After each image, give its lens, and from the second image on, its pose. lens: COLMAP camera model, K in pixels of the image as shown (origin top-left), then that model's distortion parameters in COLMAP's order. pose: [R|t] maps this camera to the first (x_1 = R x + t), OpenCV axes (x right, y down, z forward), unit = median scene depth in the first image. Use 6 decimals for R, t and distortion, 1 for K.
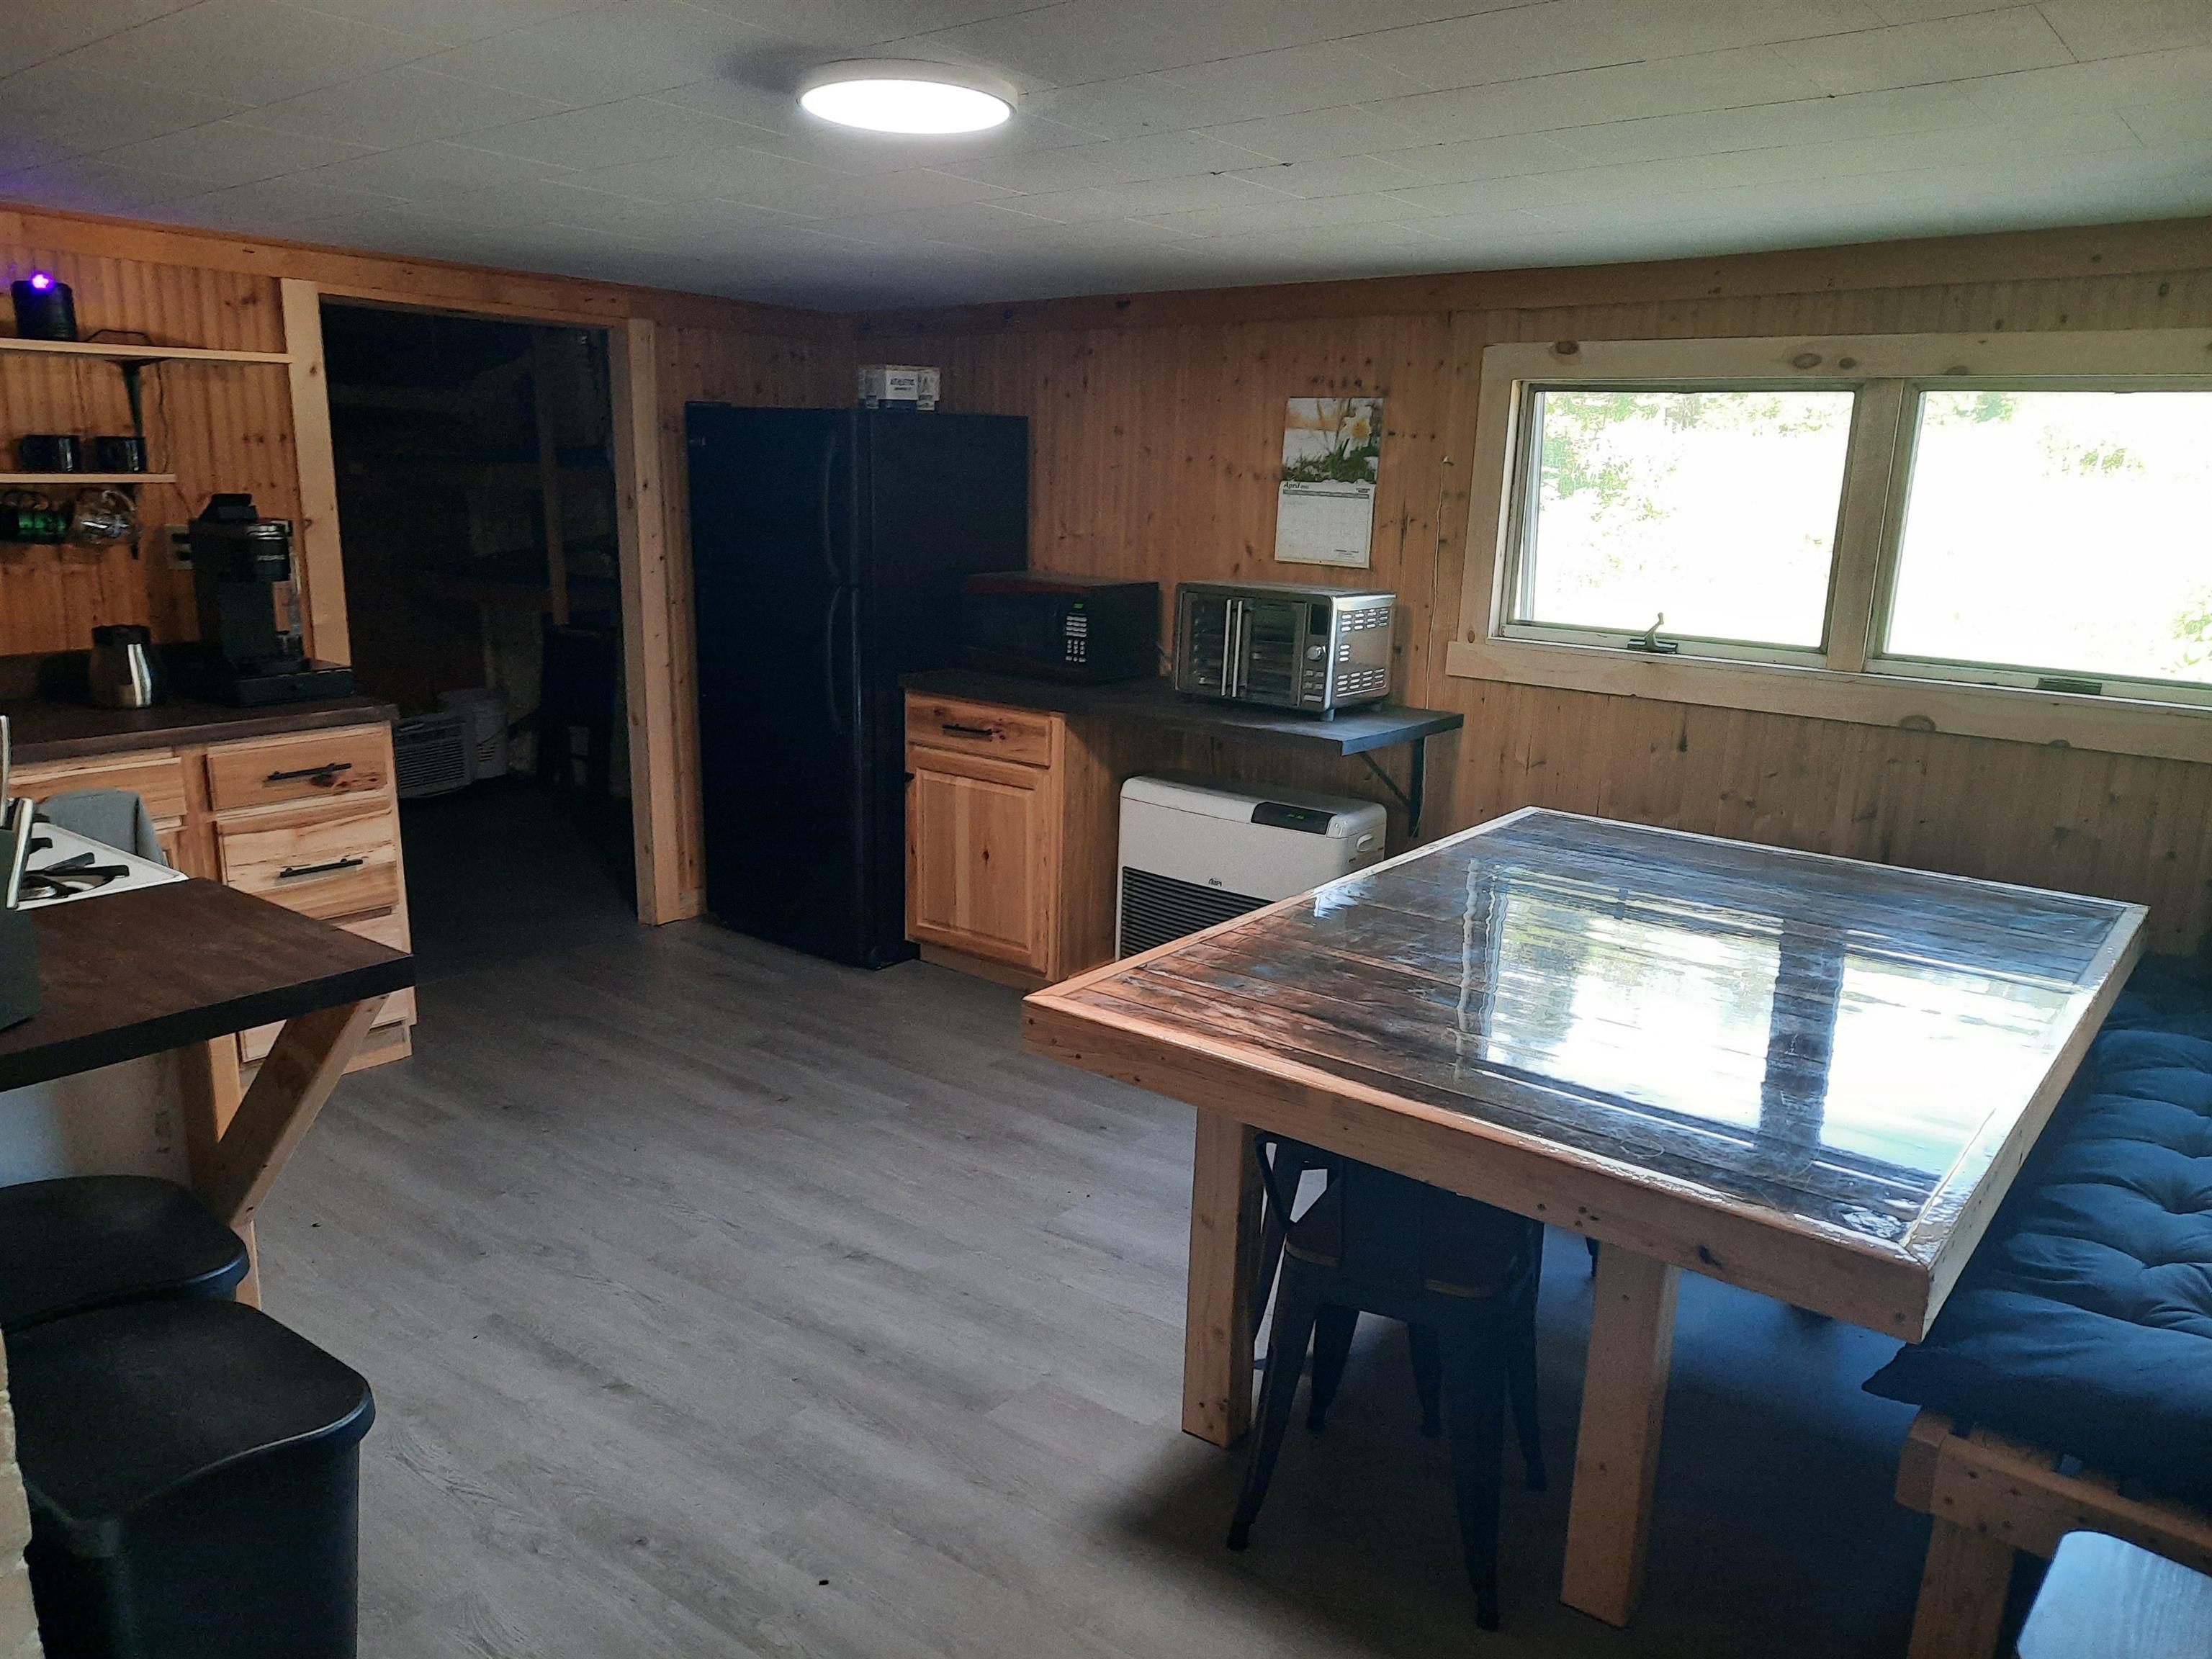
lens RADIAL K [[1616.8, 0, 1105.7], [0, 1616.8, 853.6], [0, 0, 1]] dist [0.047029, -0.048387]
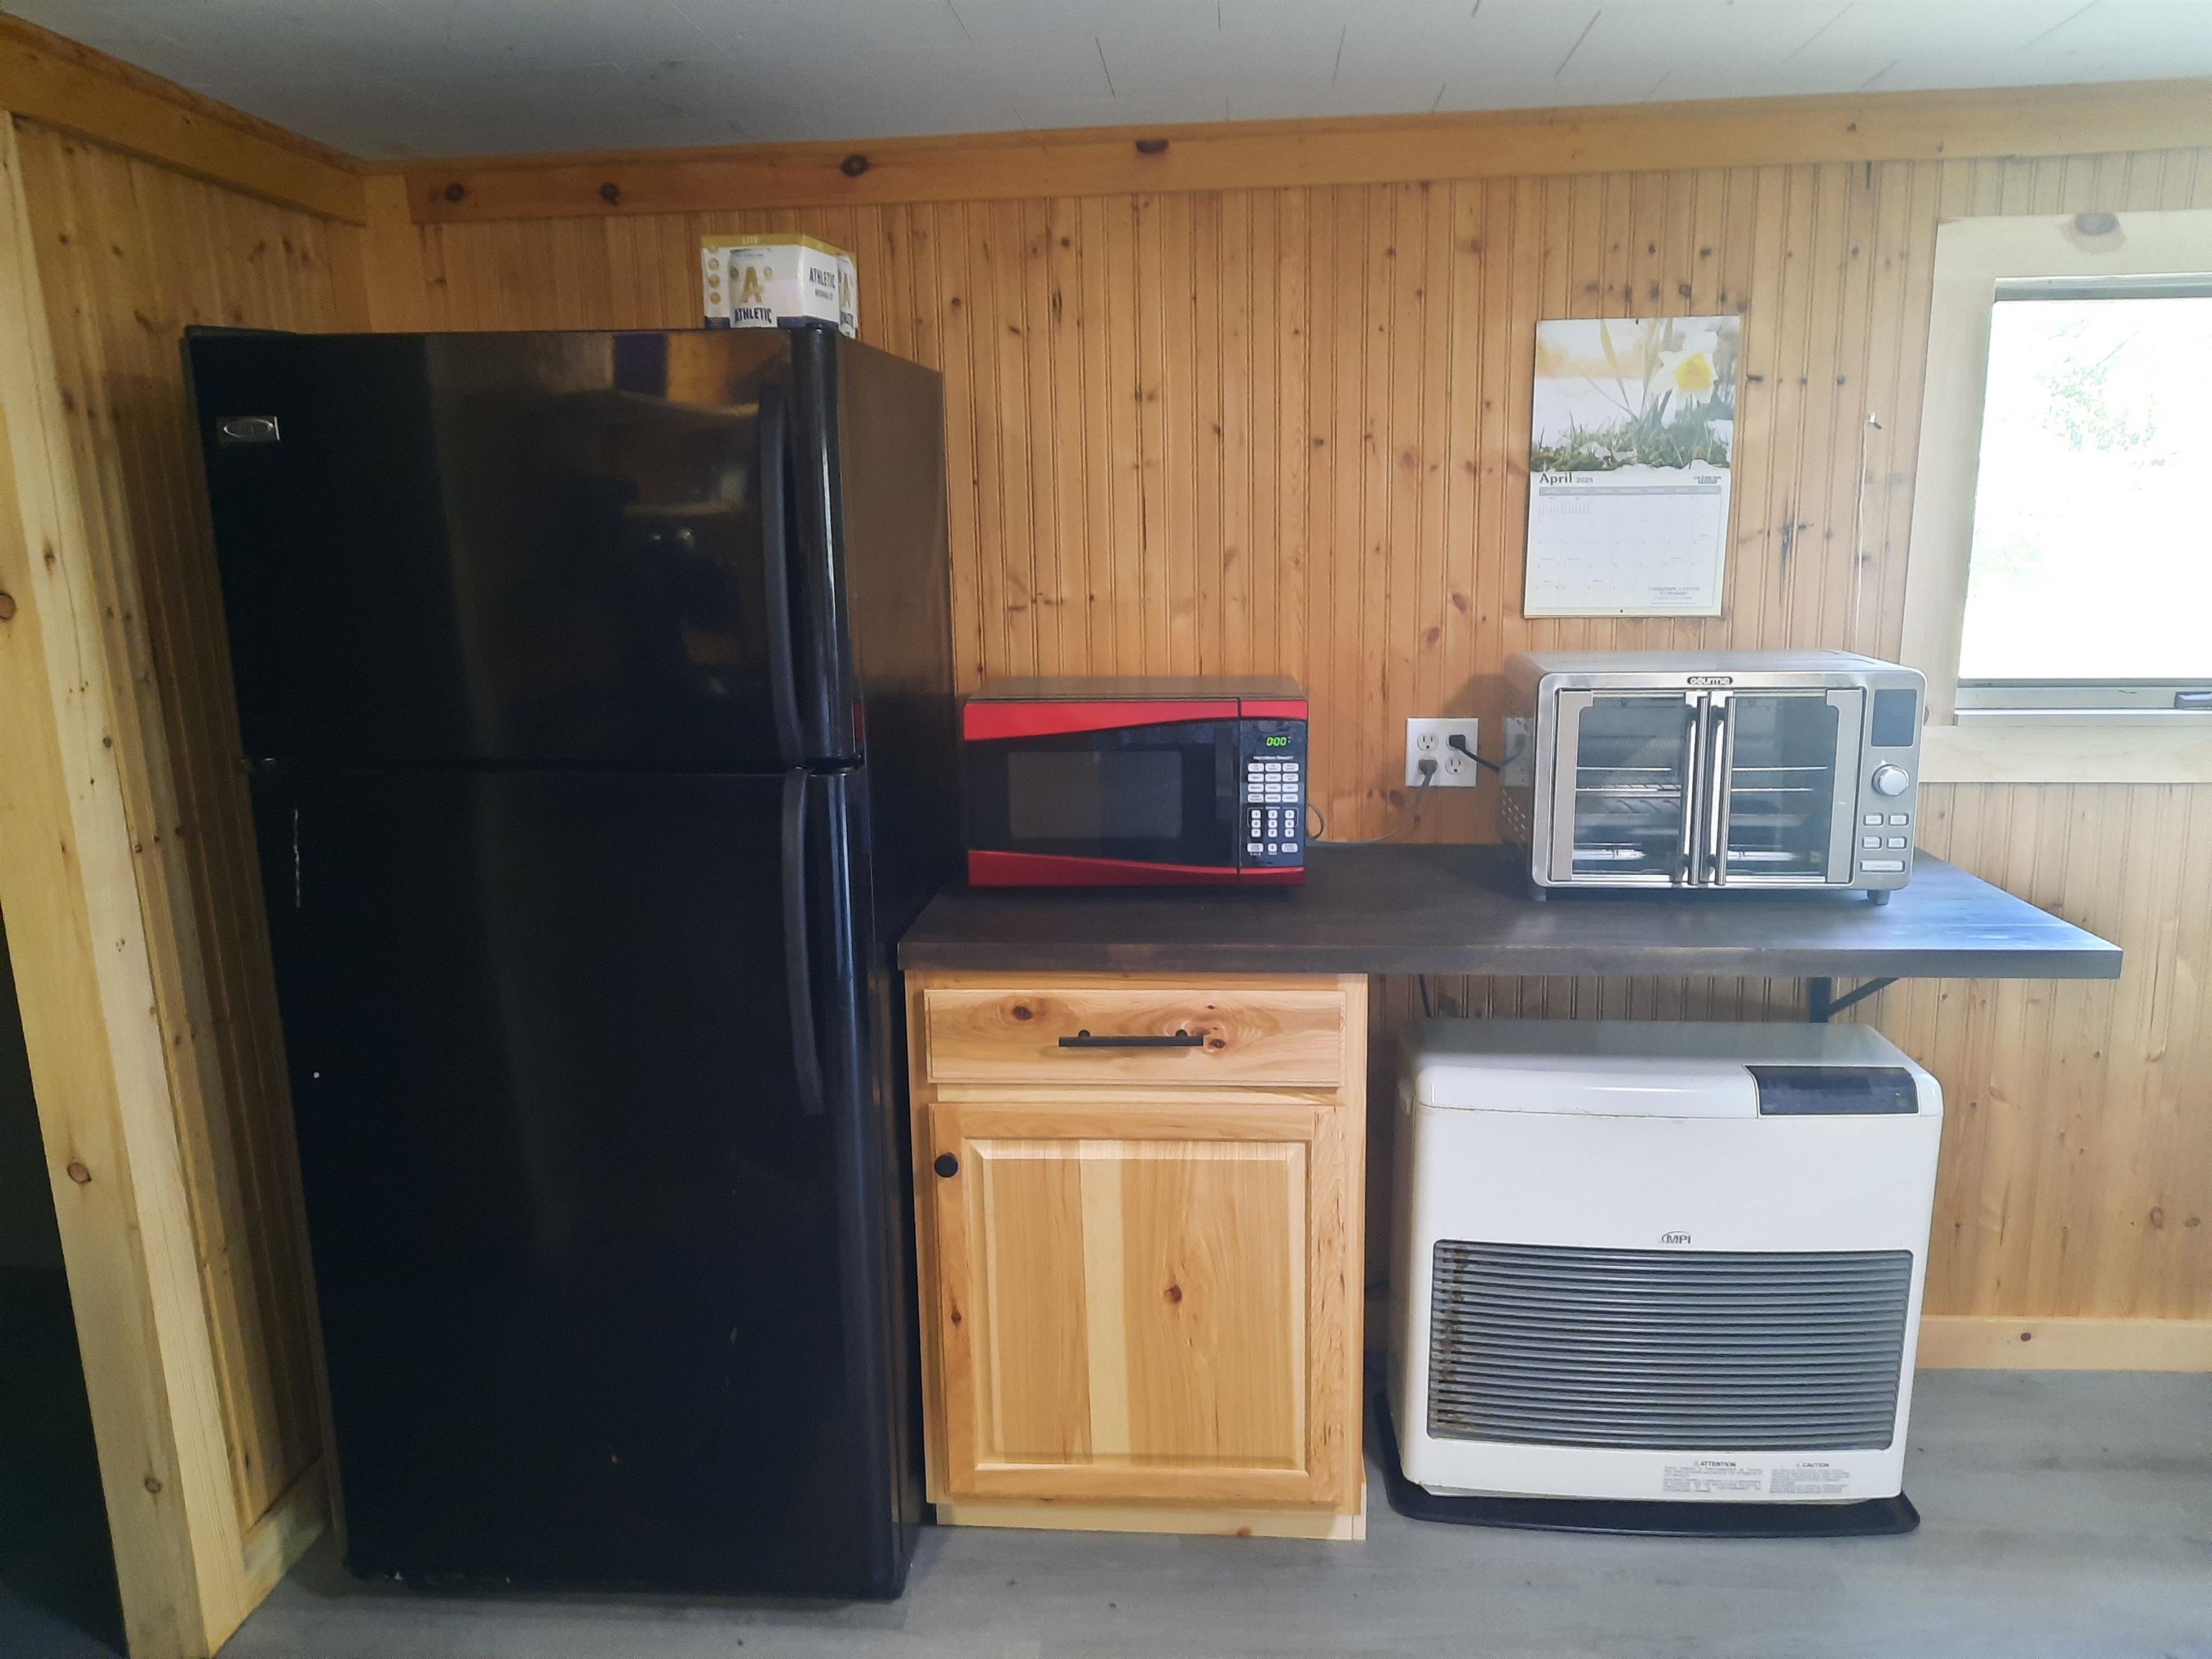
lens RADIAL K [[1616.8, 0, 1102.1], [0, 1616.8, 836.6], [0, 0, 1]] dist [0.047029, -0.048387]
pose [[0.821972, -0.155300, 0.547945, -0.355592], [0.172192, 0.984843, 0.020821, -0.154410], [-0.542873, 0.077238, 0.836255, 0.669548]]
